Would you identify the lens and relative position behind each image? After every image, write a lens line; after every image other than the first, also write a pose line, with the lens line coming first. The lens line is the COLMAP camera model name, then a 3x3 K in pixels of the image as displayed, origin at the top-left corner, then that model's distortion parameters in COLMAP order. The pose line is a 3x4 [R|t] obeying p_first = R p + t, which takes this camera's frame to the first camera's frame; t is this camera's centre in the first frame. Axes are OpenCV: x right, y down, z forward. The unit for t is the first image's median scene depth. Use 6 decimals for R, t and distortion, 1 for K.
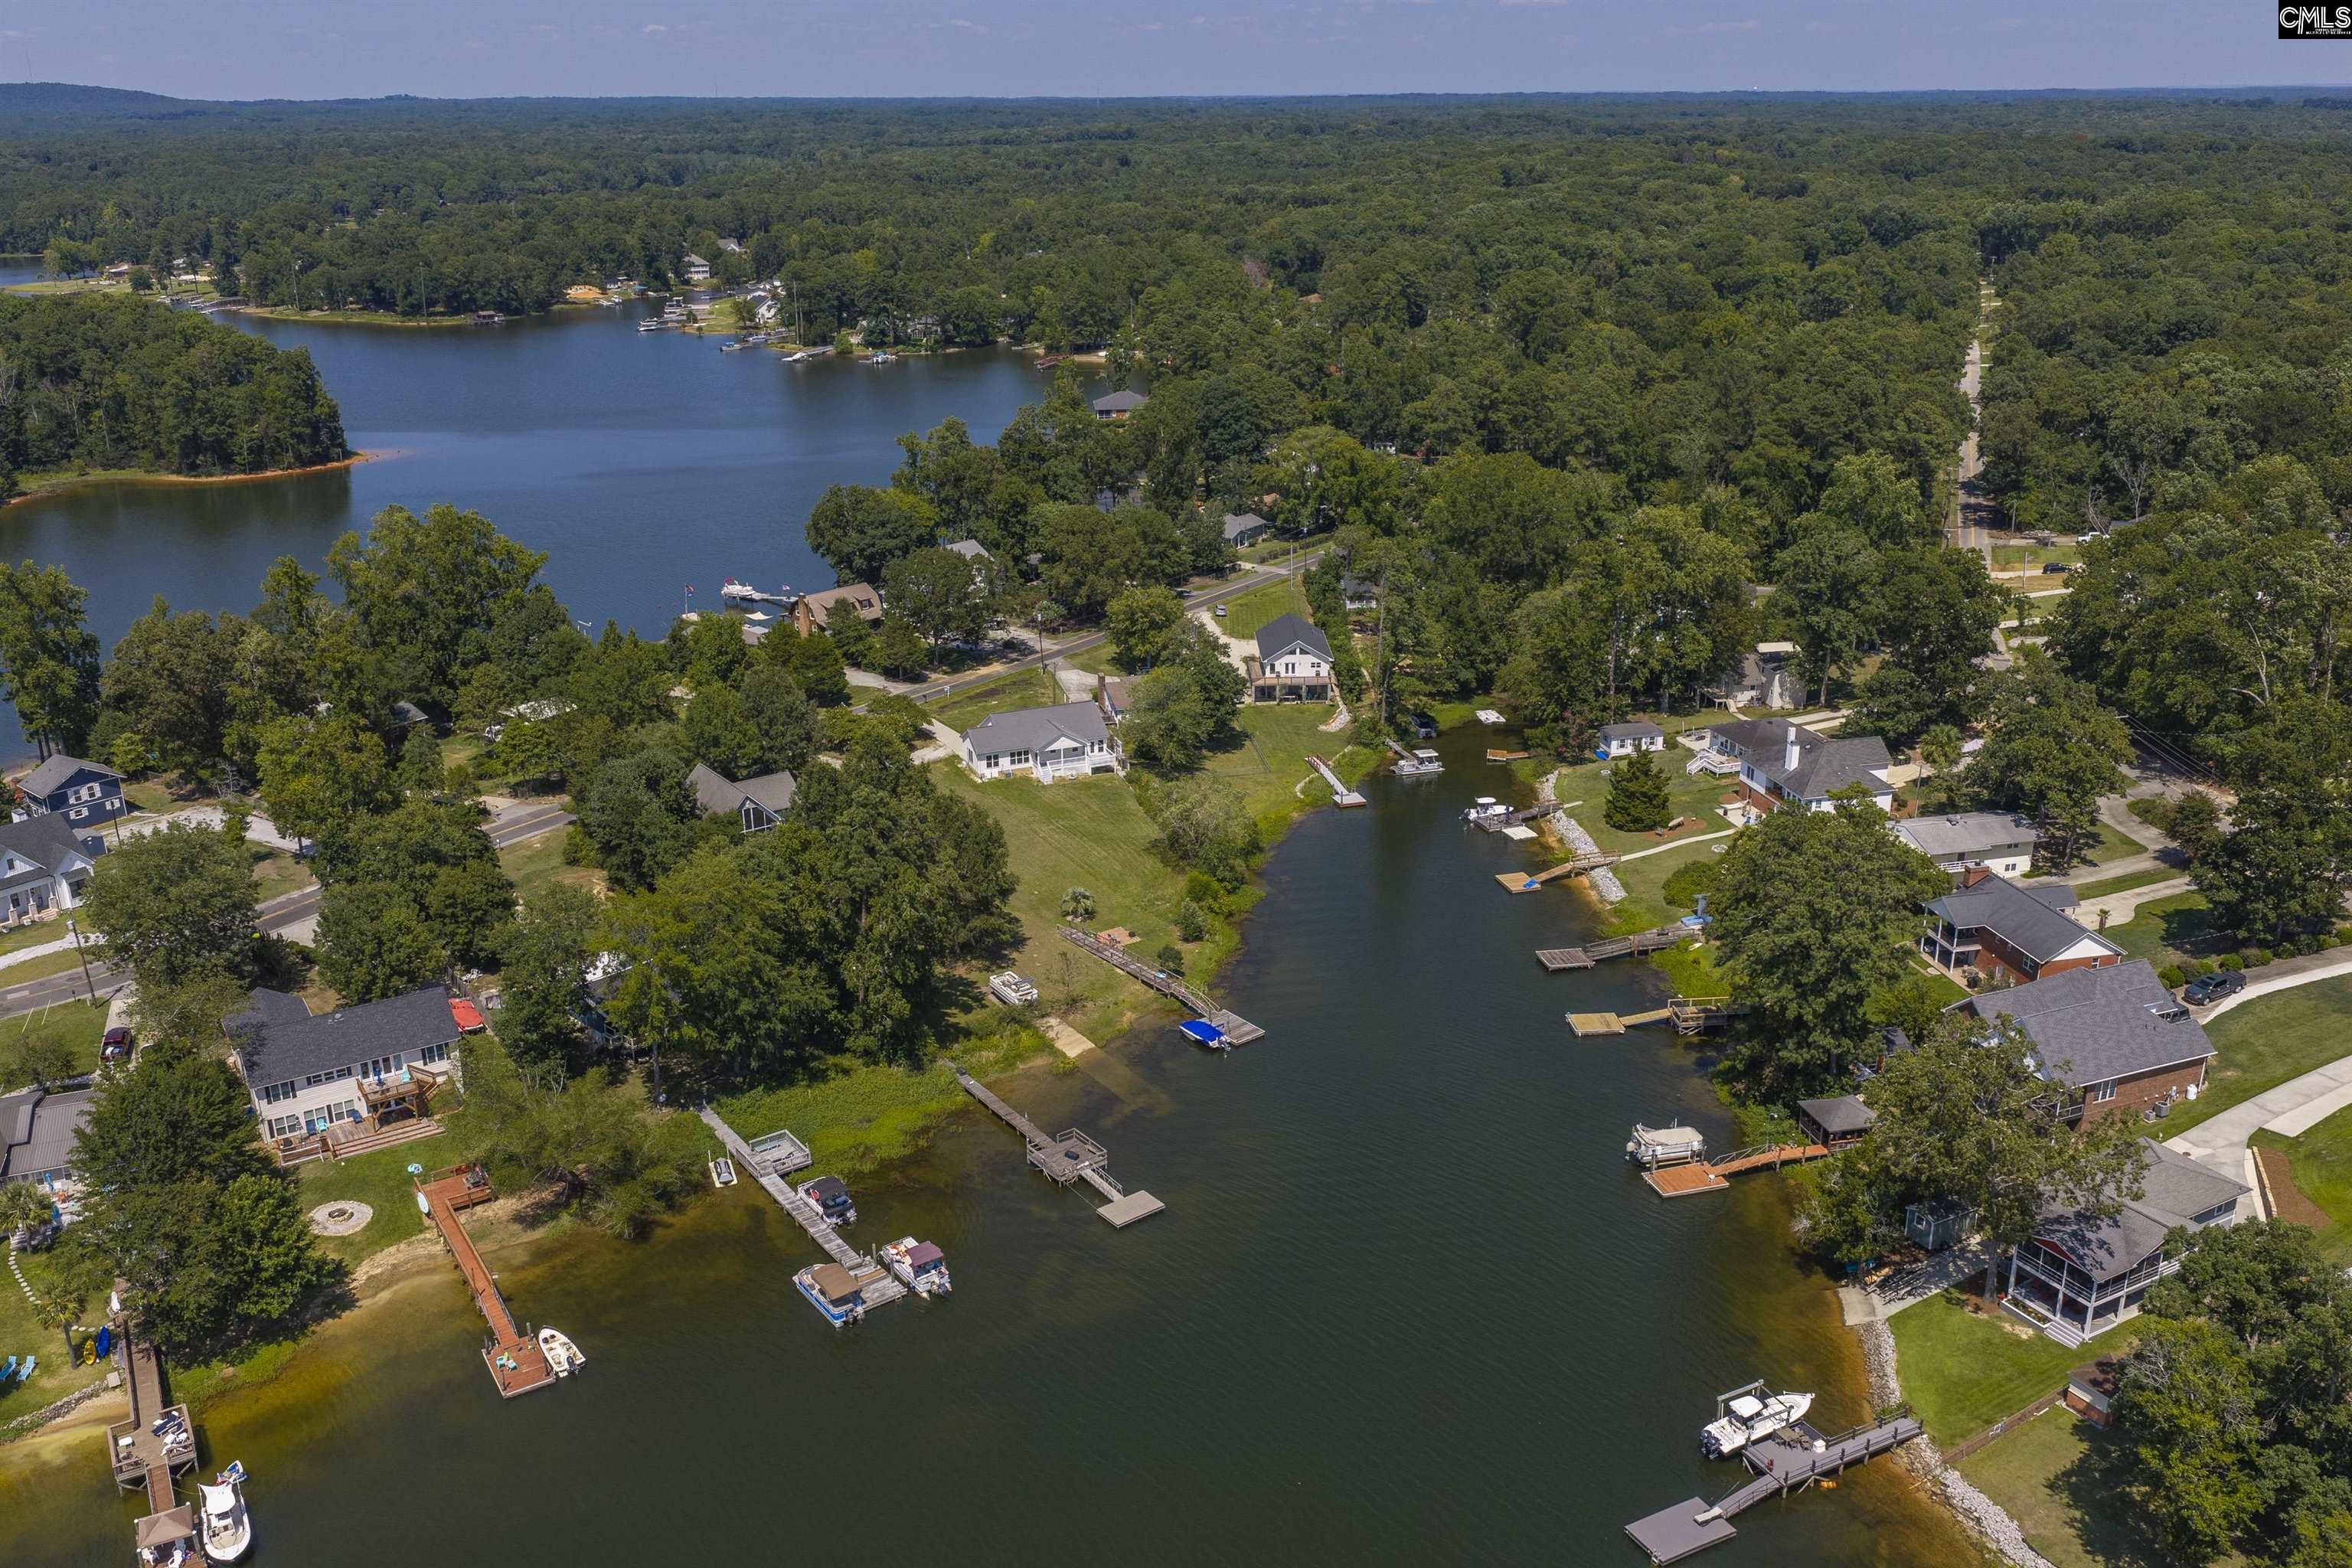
lens RADIAL K [[1943.1, 0, 1174.7], [0, 1943.1, 789.5], [0, 0, 1]] dist [0.016753, -0.025623]
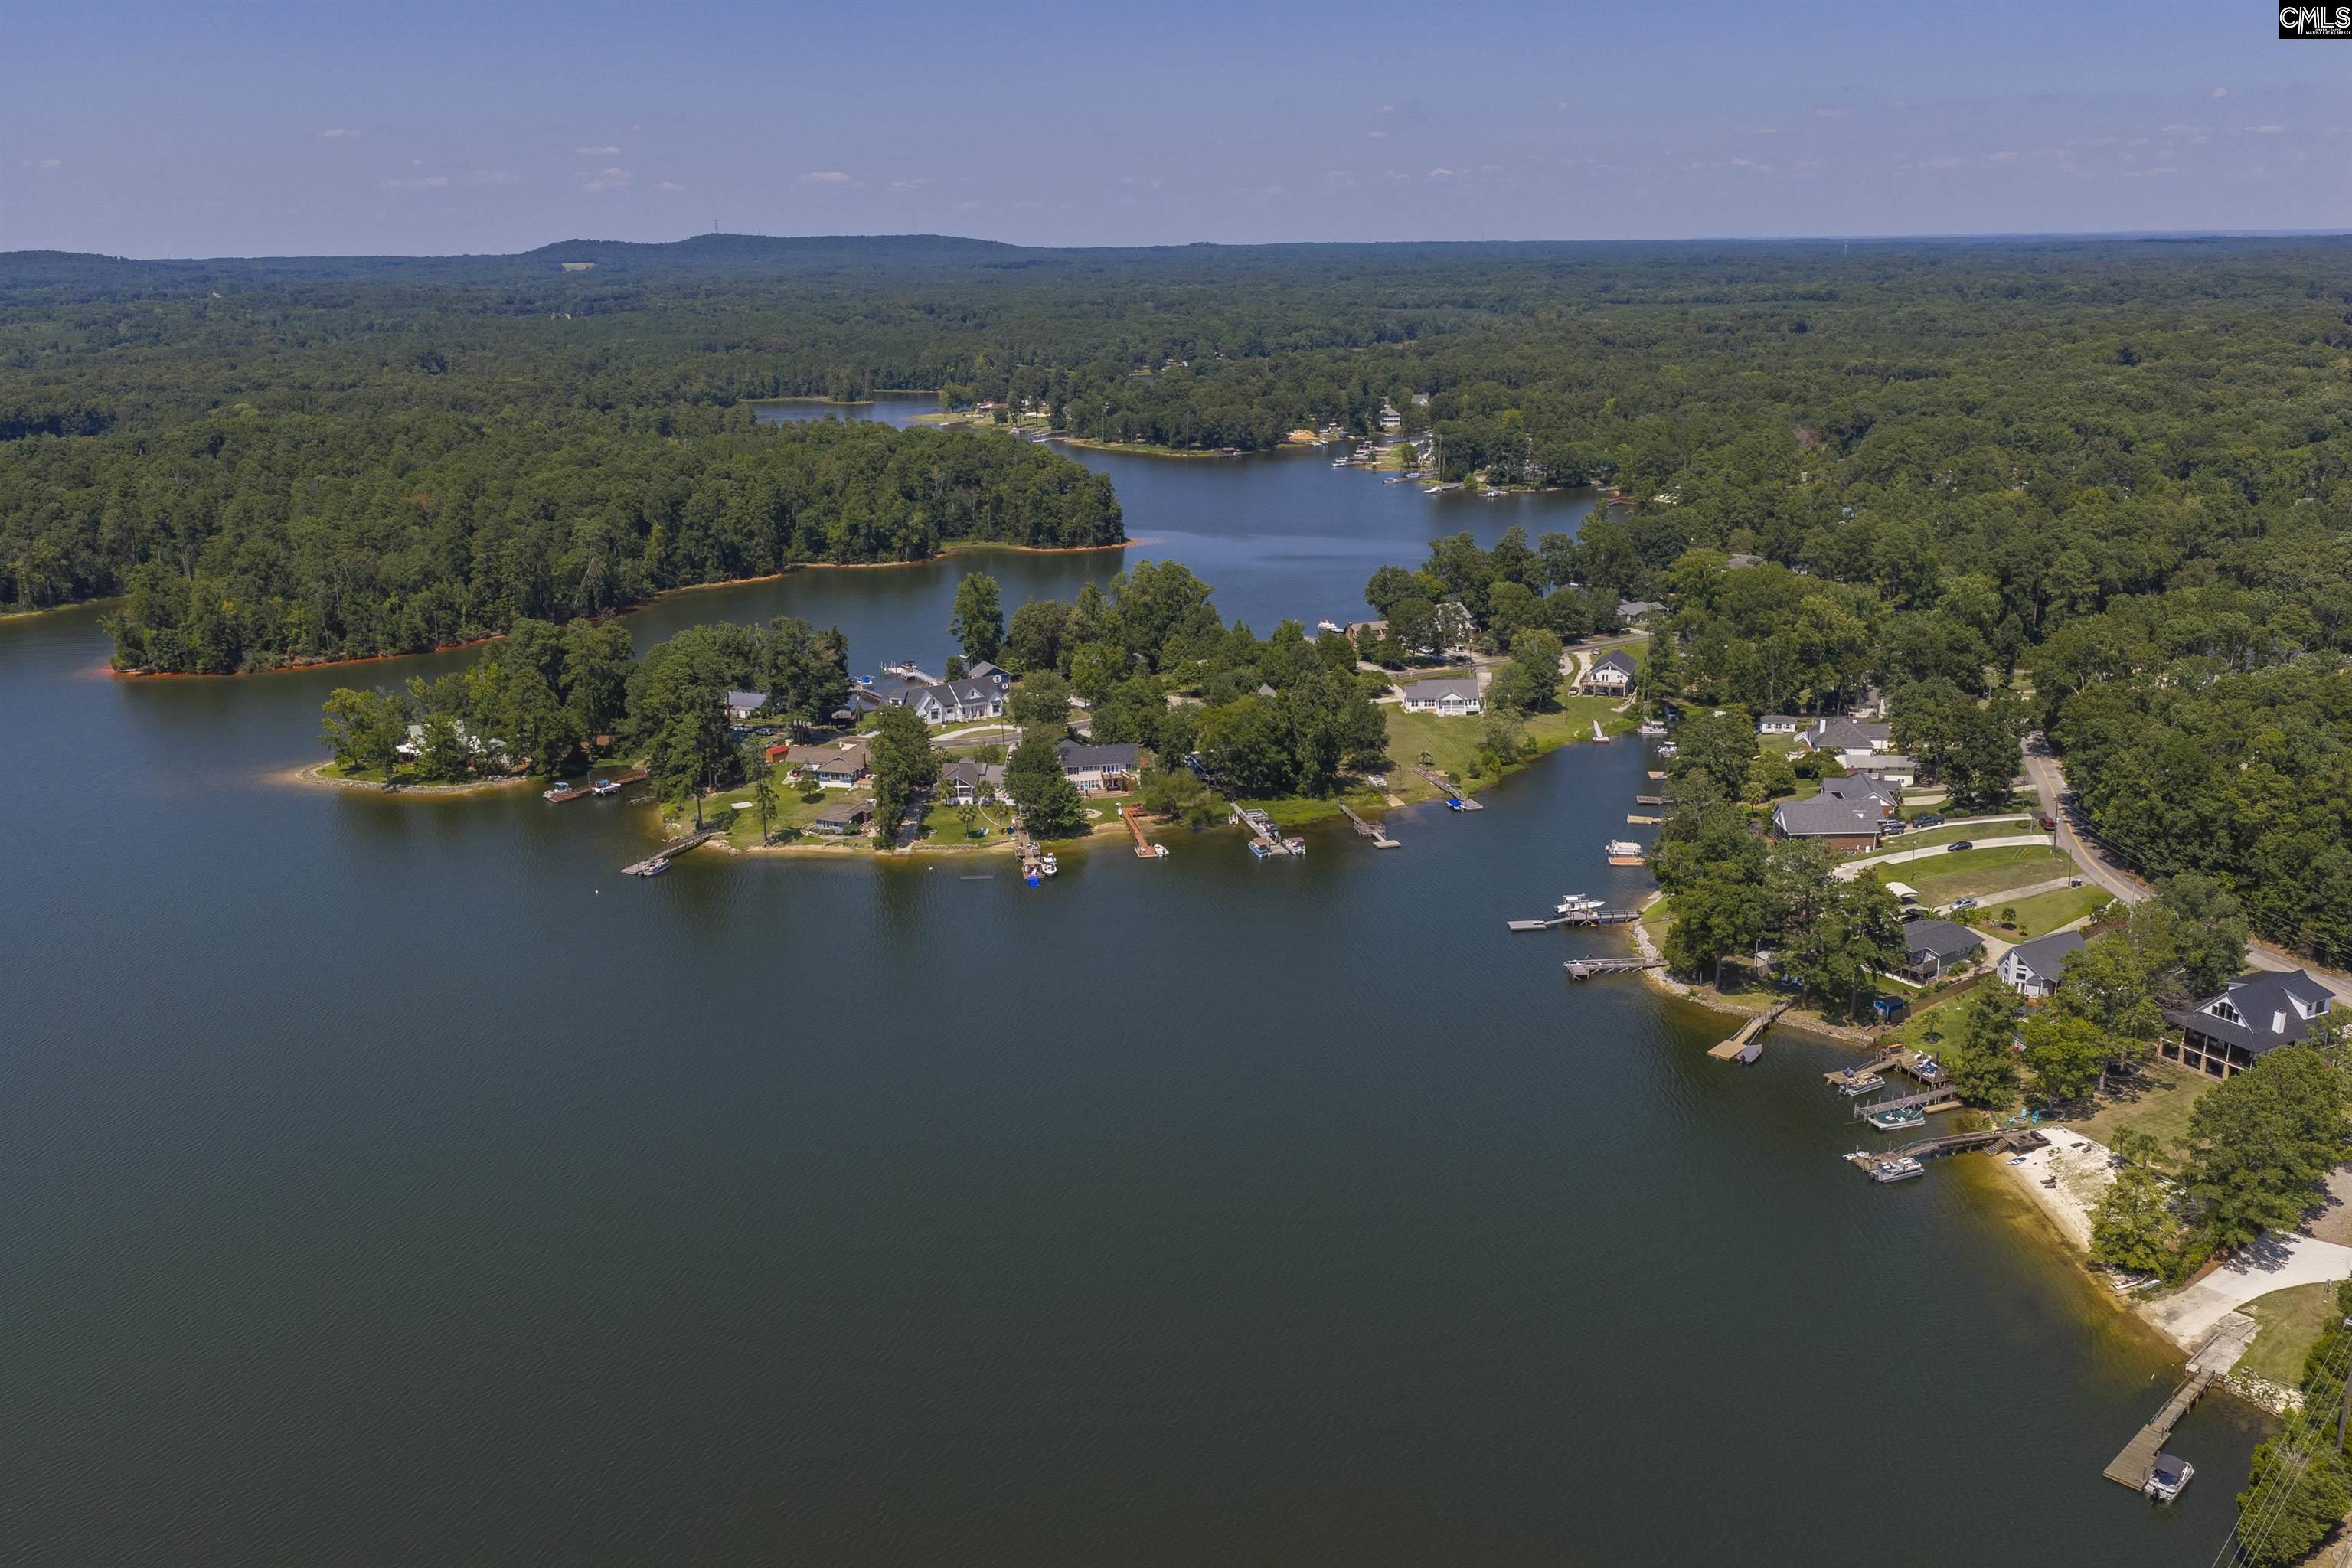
lens RADIAL K [[1952.7, 0, 1174.3], [0, 1952.7, 778.2], [0, 0, 1]] dist [0.018503, -0.038381]
pose [[0.931140, 0.093338, -0.352513, 0.337381], [-0.118026, 0.991793, -0.049150, 0.165046], [0.345033, 0.087372, 0.934515, -0.799965]]
